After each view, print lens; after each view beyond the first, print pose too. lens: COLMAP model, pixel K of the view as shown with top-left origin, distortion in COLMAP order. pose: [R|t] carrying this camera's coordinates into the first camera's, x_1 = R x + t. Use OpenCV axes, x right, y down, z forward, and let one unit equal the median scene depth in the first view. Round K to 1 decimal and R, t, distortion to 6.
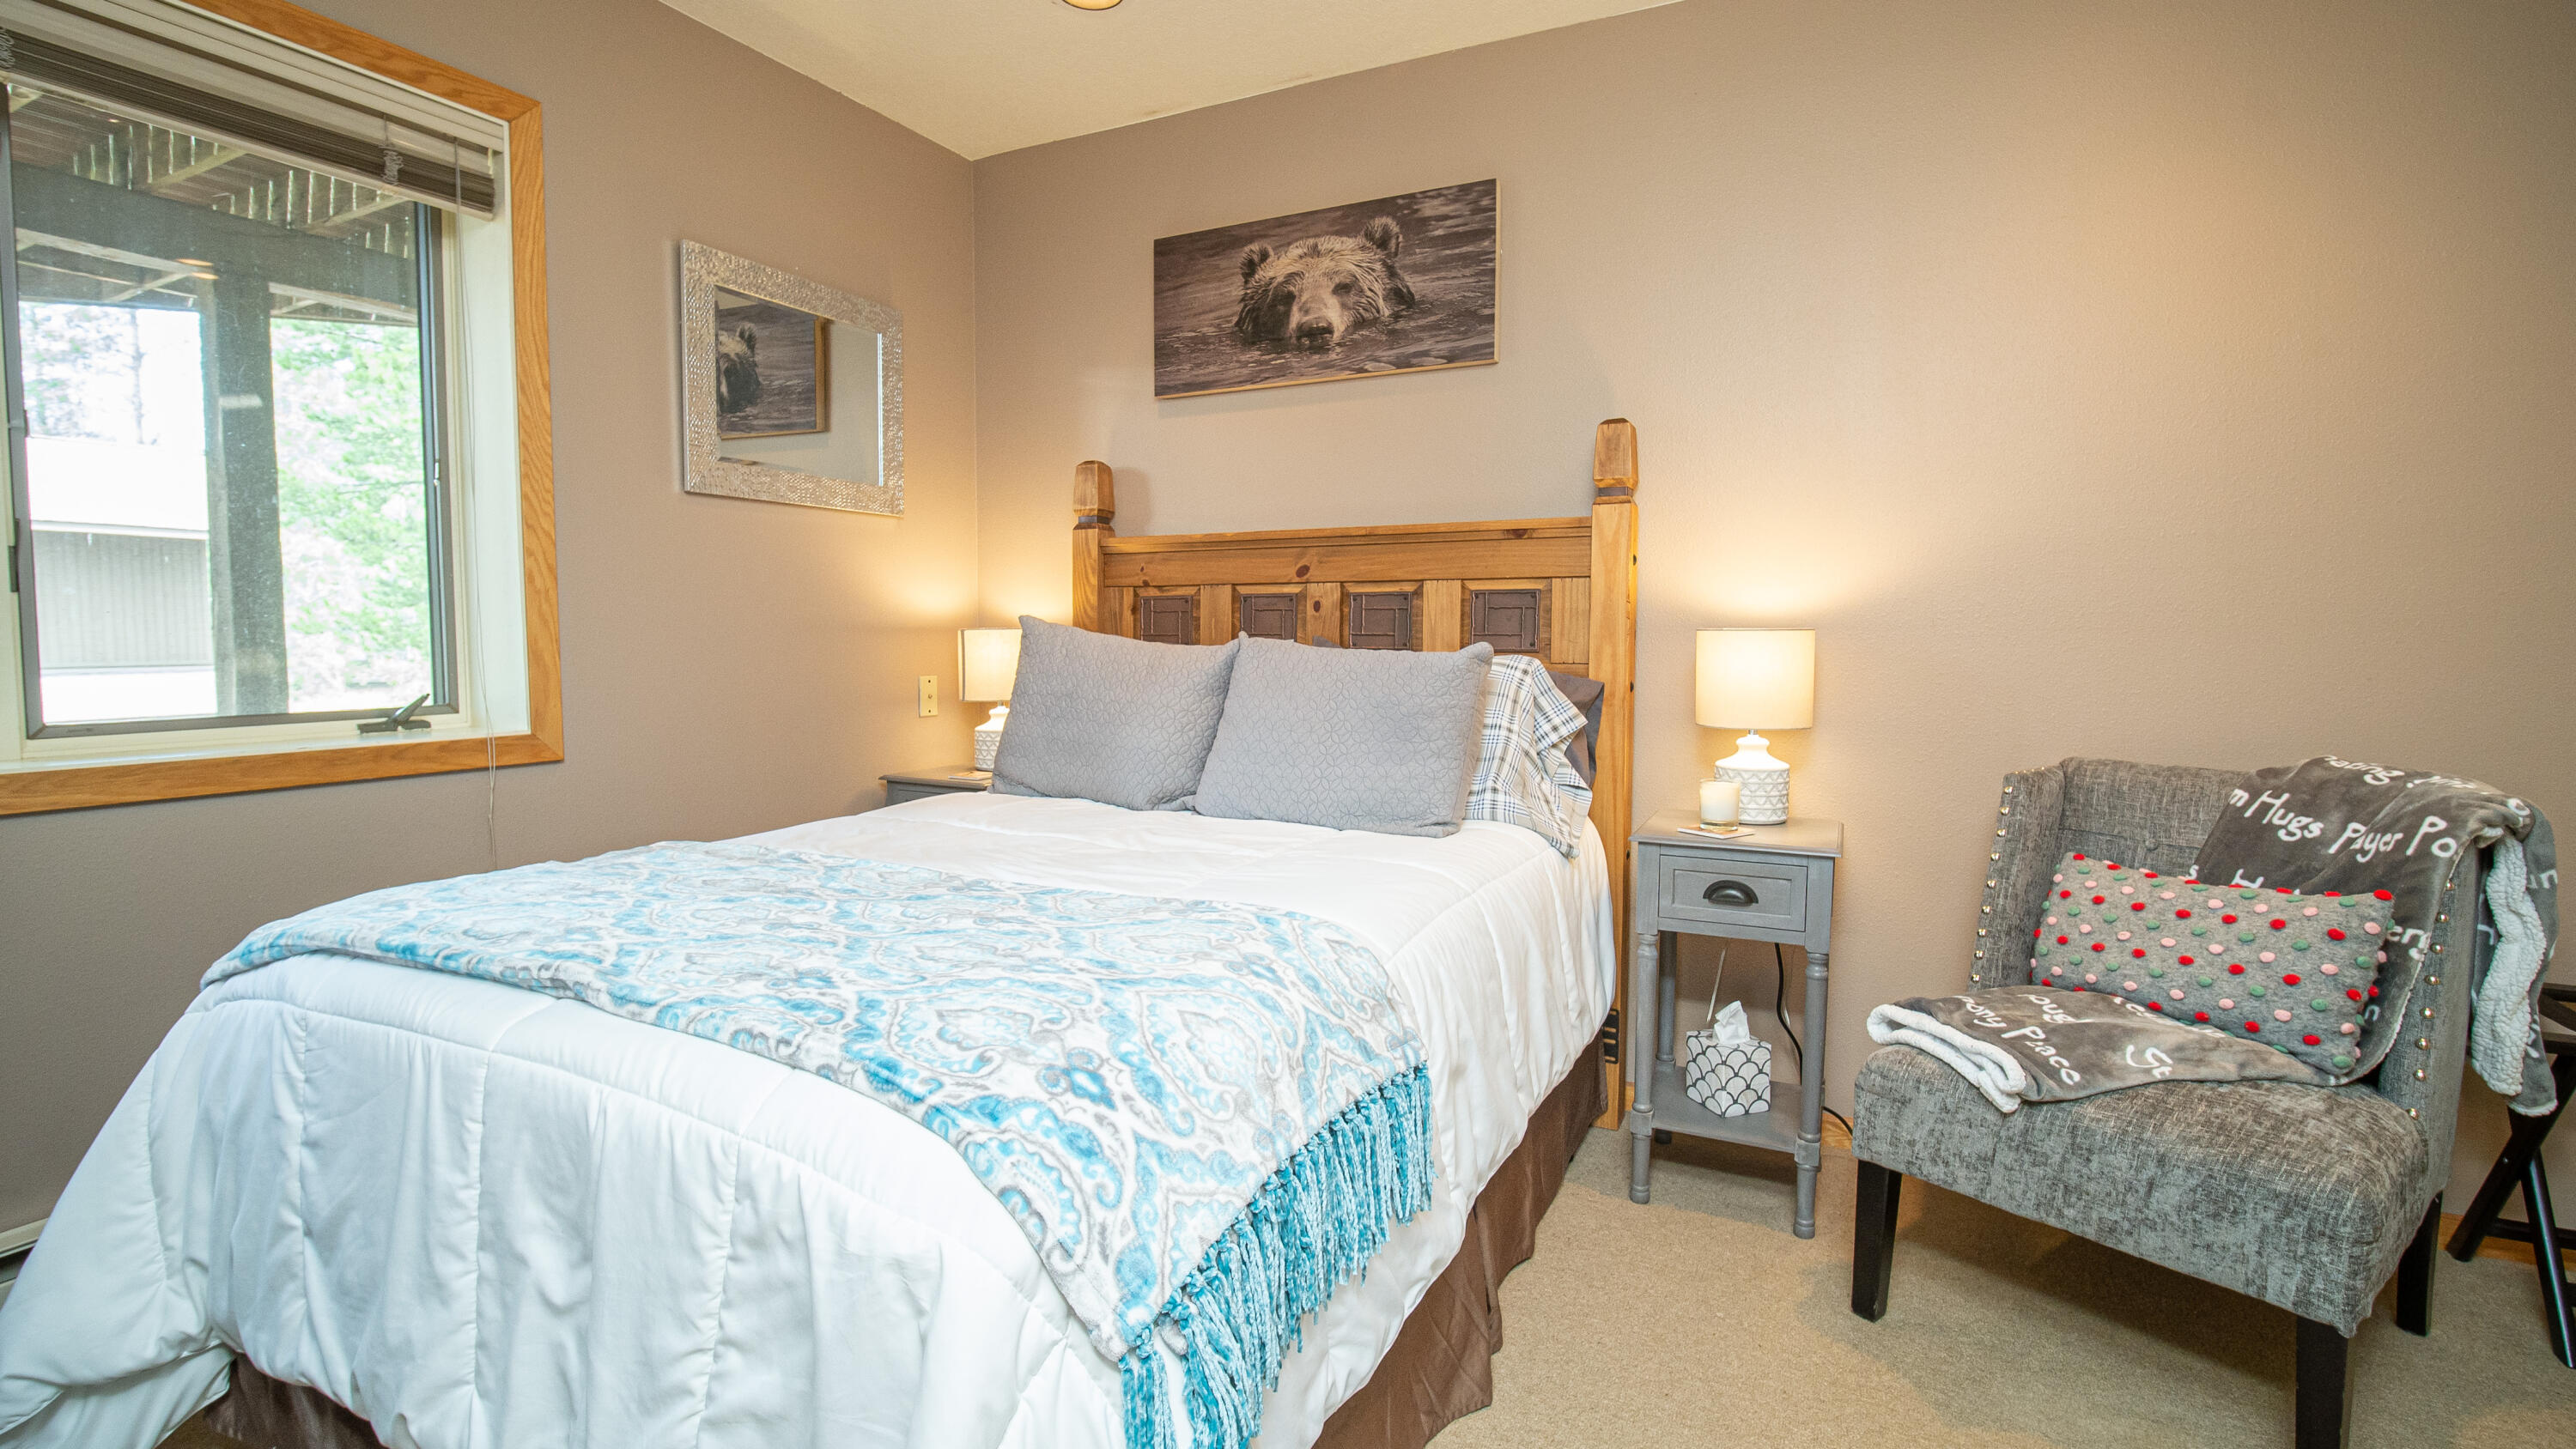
lens RADIAL K [[1162.3, 0, 1288.9], [0, 1162.3, 714.4], [0, 0, 1]] dist [-0.018260, -0.001461]
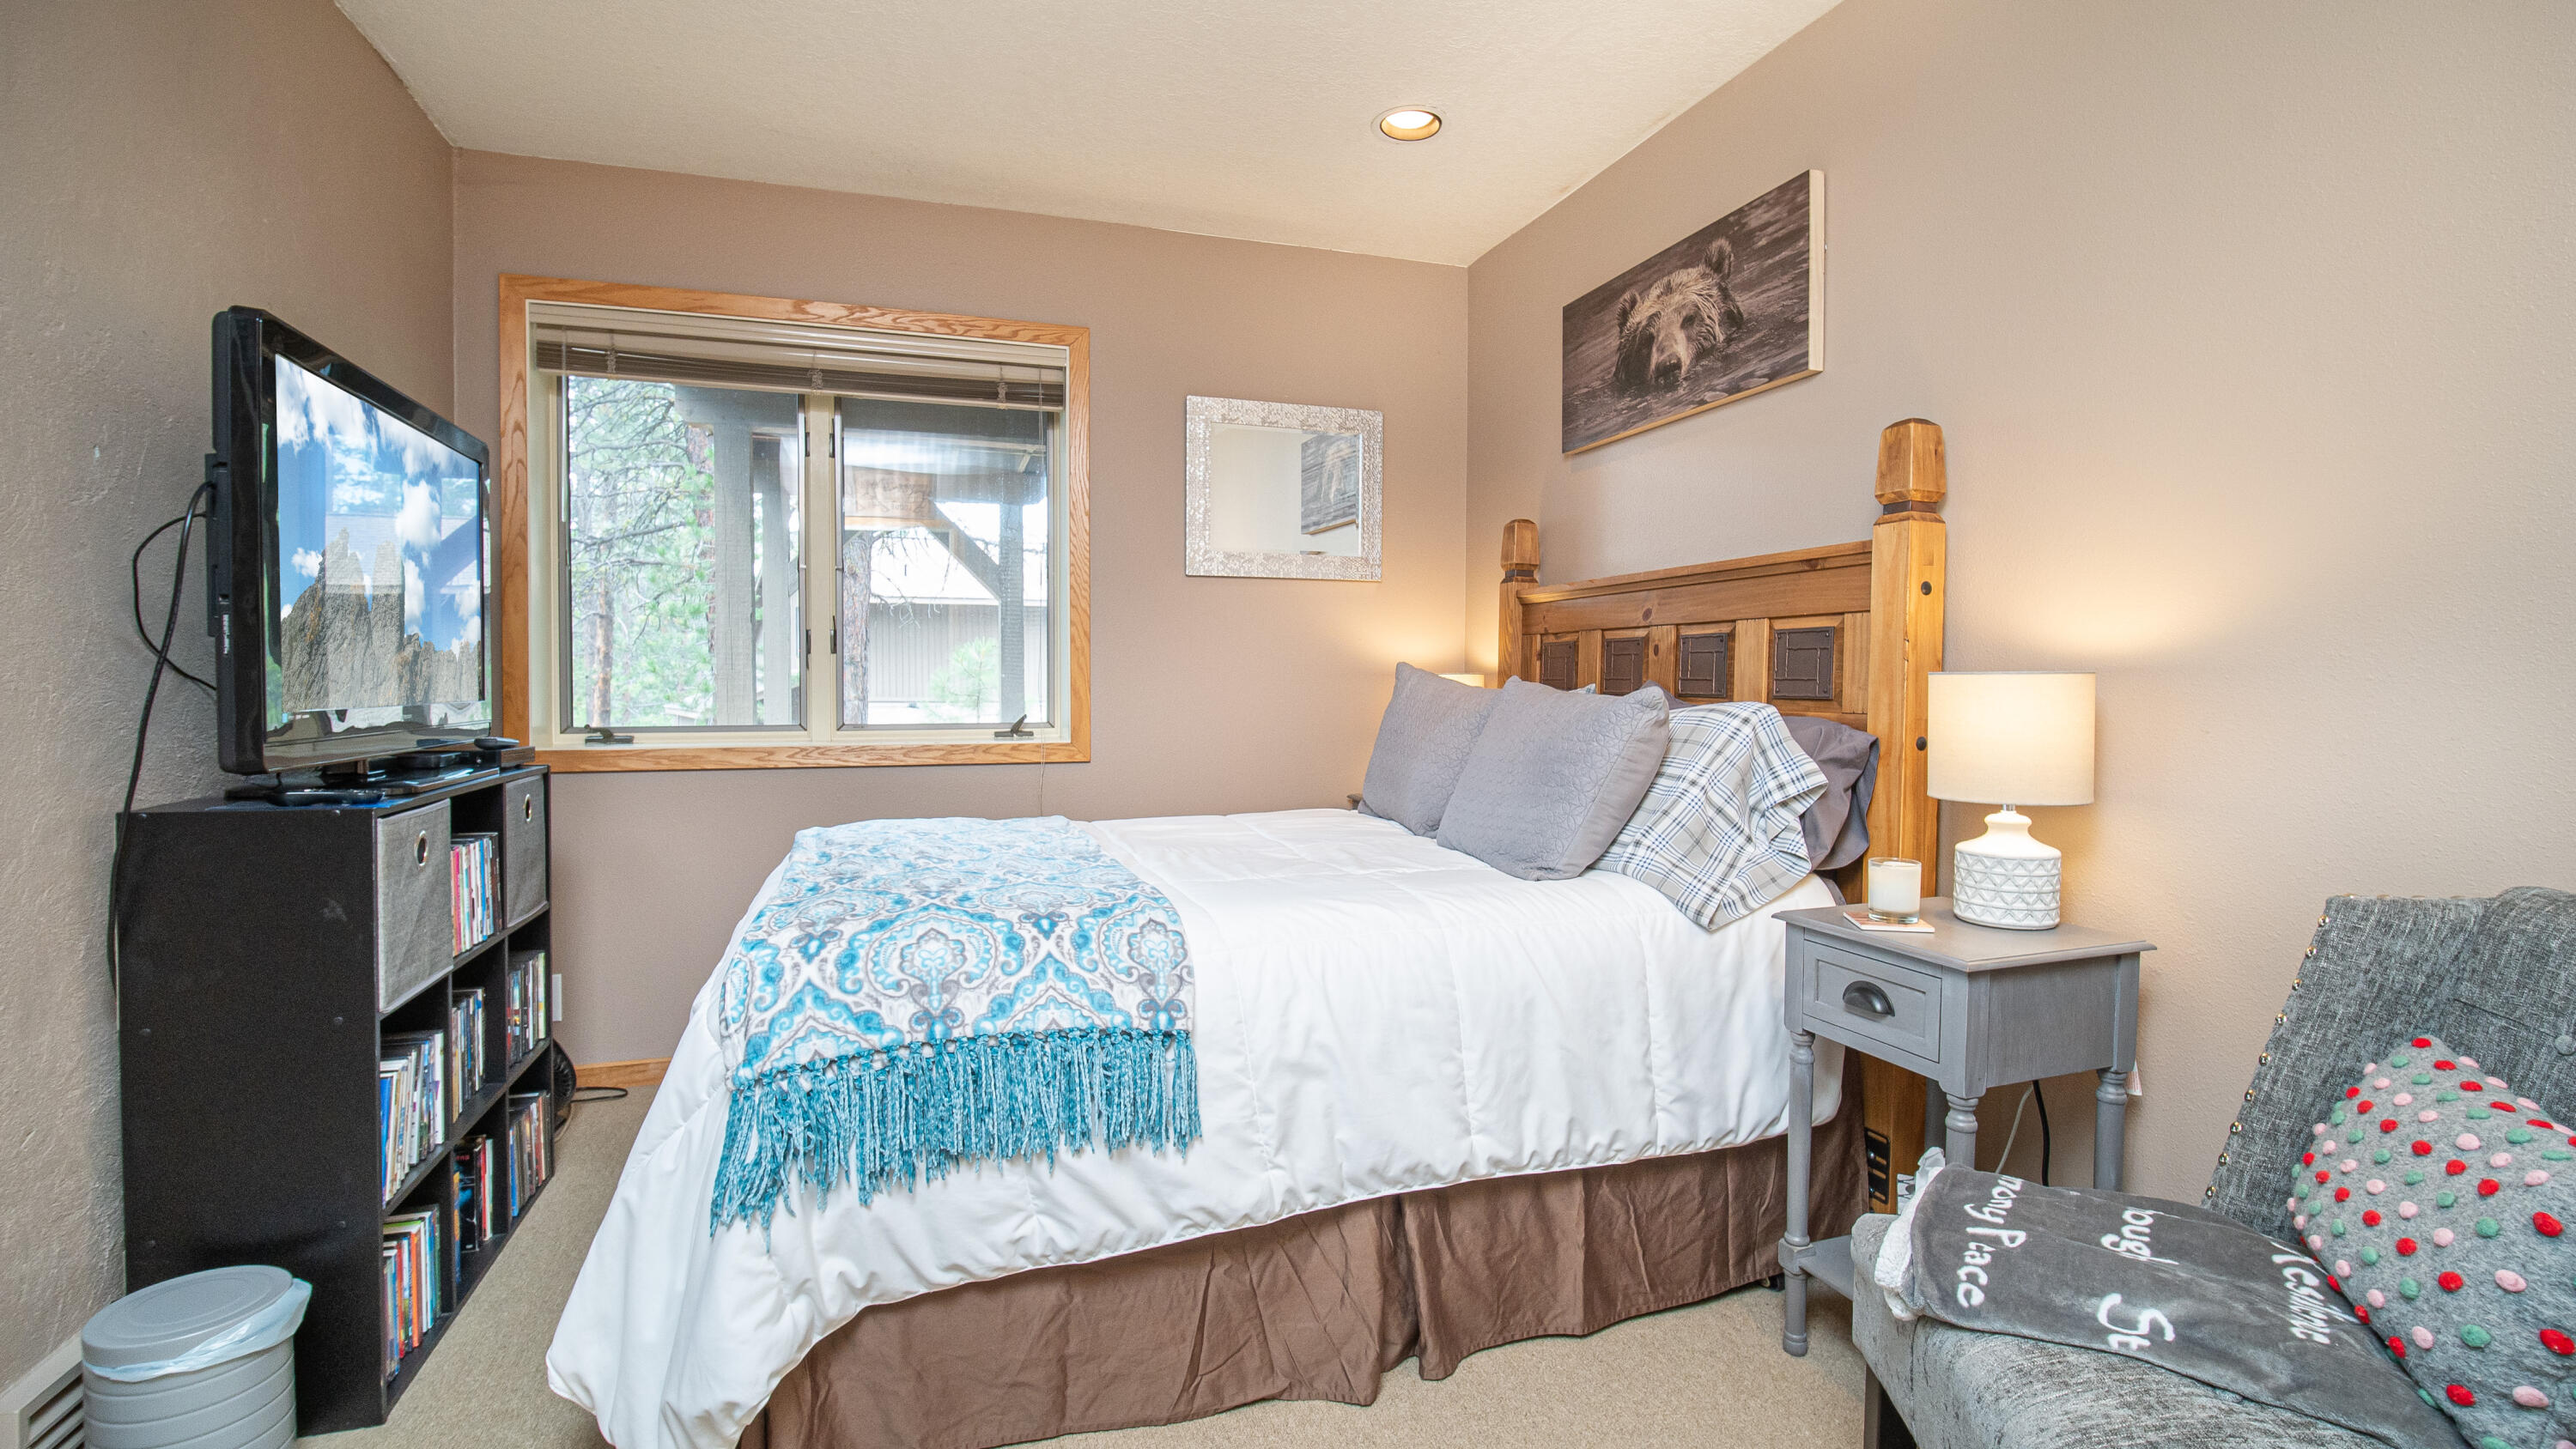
lens RADIAL K [[1162.3, 0, 1291.8], [0, 1162.3, 712.5], [0, 0, 1]] dist [-0.018260, -0.001461]
pose [[0.705049, 0.022488, -0.708801, 0.518319], [-0.051665, 0.998470, -0.019714, -0.006454], [0.707274, 0.050520, 0.705133, 0.107346]]
